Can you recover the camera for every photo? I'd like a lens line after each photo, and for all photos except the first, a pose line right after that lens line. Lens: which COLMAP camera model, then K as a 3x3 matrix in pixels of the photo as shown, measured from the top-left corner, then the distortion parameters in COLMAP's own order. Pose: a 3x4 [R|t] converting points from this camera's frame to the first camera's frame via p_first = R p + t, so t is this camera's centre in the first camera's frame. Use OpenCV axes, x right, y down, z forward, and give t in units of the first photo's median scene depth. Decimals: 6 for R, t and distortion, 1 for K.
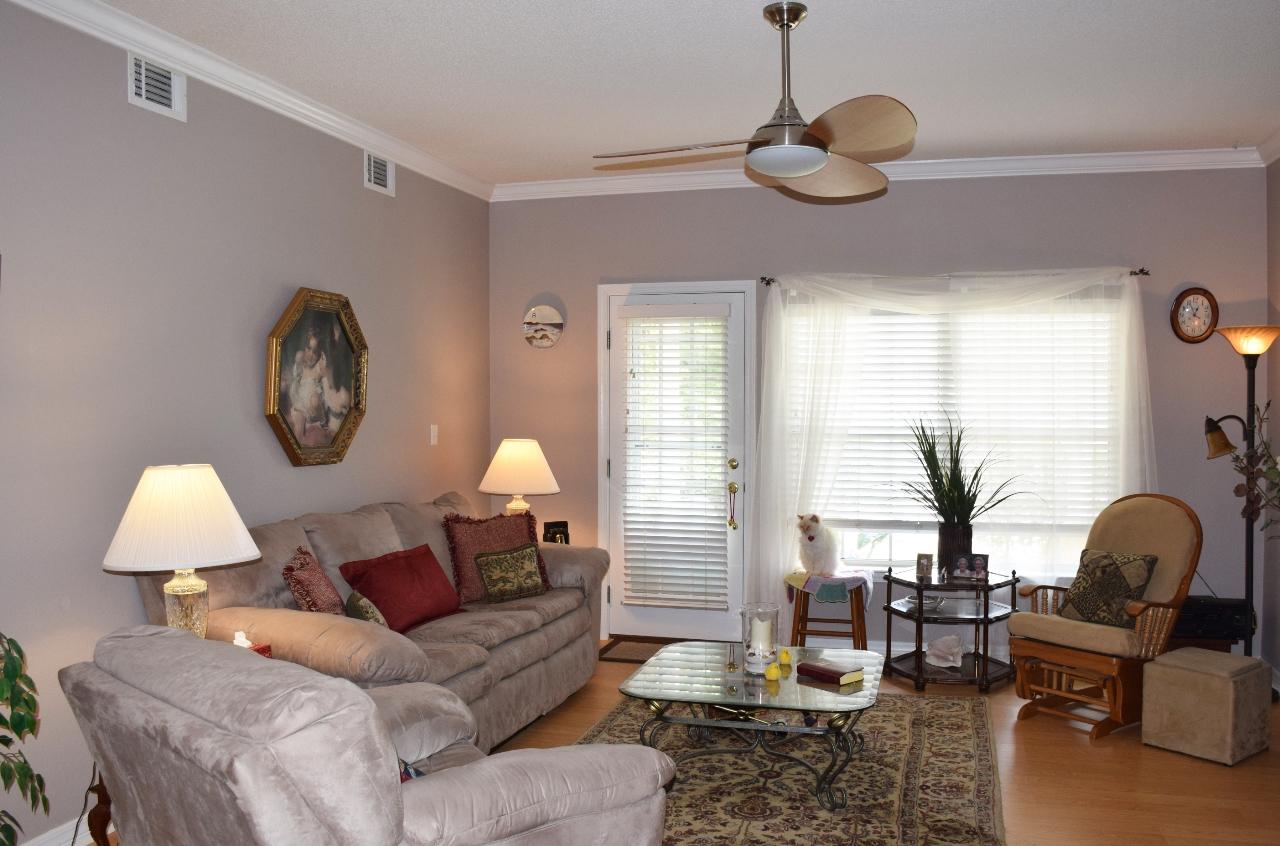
lens RADIAL K [[1021.4, 0, 638.0], [0, 1021.4, 457.5], [0, 0, 1]] dist [-0.130641, 0.049474]
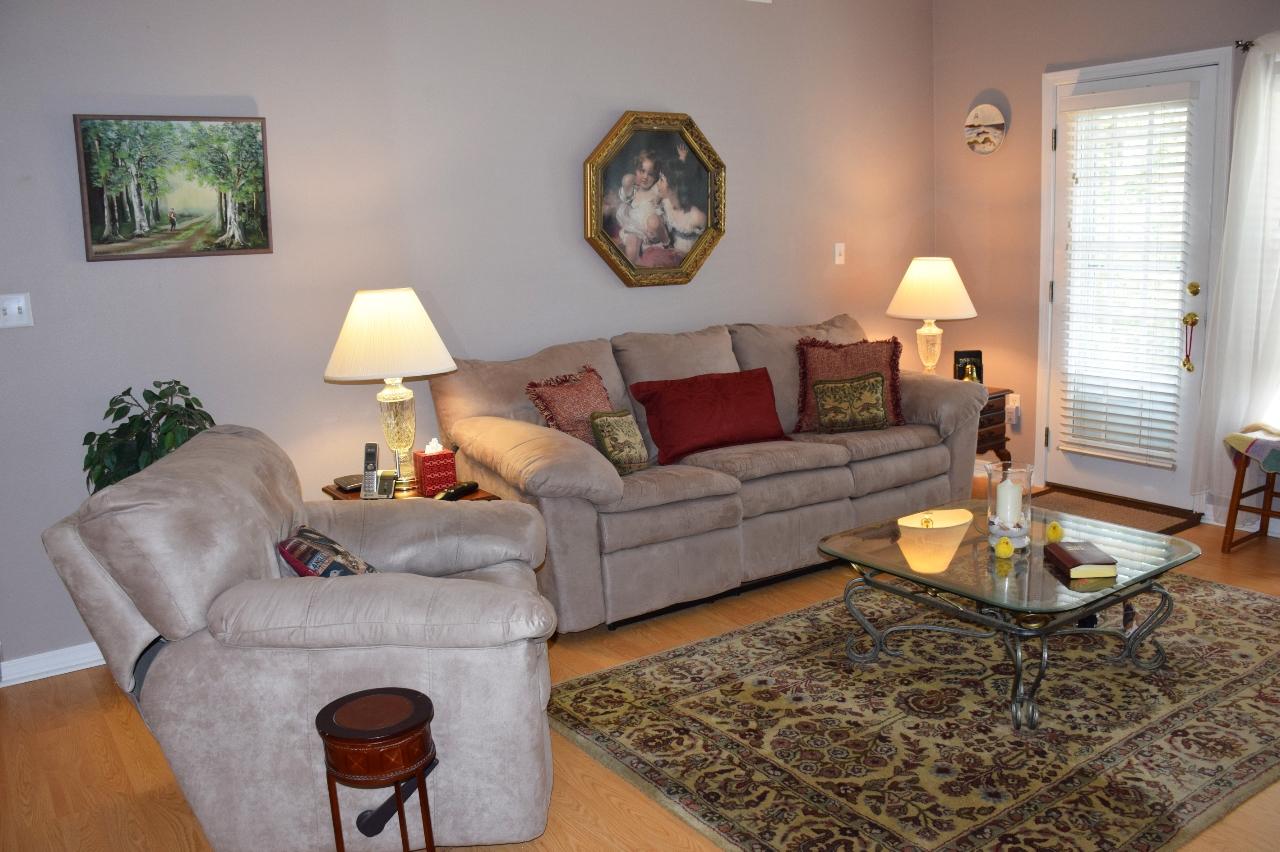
lens RADIAL K [[1021.4, 0, 630.6], [0, 1021.4, 442.1], [0, 0, 1]] dist [-0.130641, 0.049474]
pose [[0.772074, 0.096690, -0.628134, 0.321477], [0.007222, 0.986960, 0.160801, -0.002261], [0.635492, -0.128687, 0.761308, 0.171017]]
